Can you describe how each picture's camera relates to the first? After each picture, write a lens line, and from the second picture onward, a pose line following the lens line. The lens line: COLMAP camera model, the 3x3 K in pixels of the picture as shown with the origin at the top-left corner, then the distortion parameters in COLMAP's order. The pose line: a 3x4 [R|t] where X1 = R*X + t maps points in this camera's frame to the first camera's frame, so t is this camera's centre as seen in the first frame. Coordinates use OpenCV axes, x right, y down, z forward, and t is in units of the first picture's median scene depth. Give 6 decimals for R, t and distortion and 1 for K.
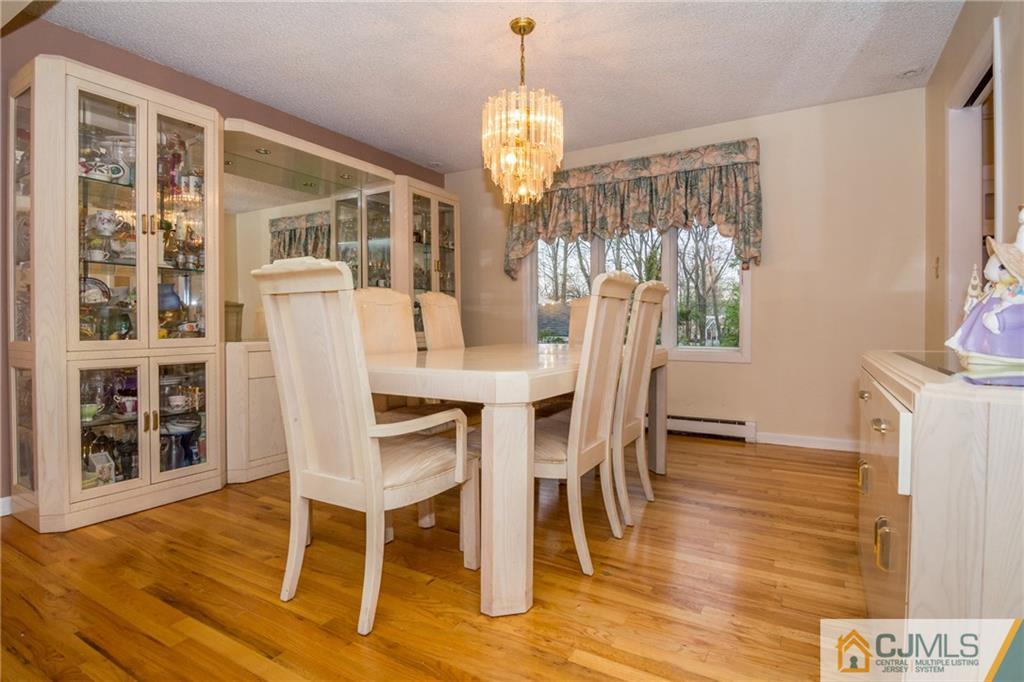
lens RADIAL K [[504.5, 0, 510.1], [0, 504.5, 337.3], [0, 0, 1]] dist [-0.000790, -0.012617]
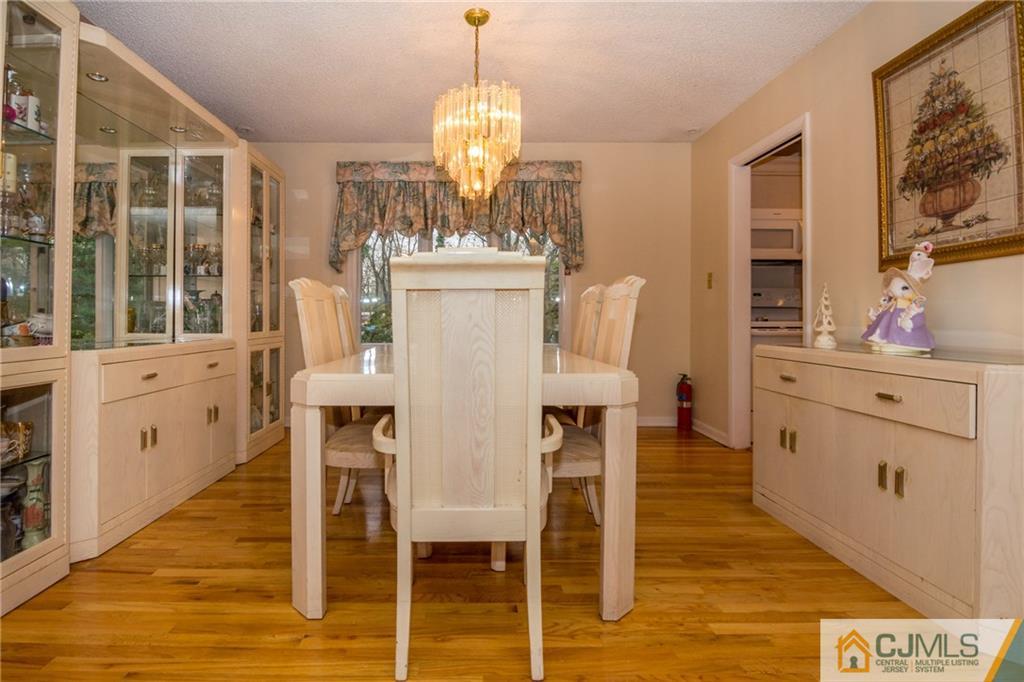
lens RADIAL K [[523.1, 0, 465.1], [0, 523.1, 322.8], [0, 0, 1]] dist [-0.002687, -0.001771]
pose [[0.863043, -0.000094, 0.505130, -0.333663], [0.010546, 0.999785, -0.017833, -0.006928], [-0.505020, 0.020718, 0.862859, 0.102578]]
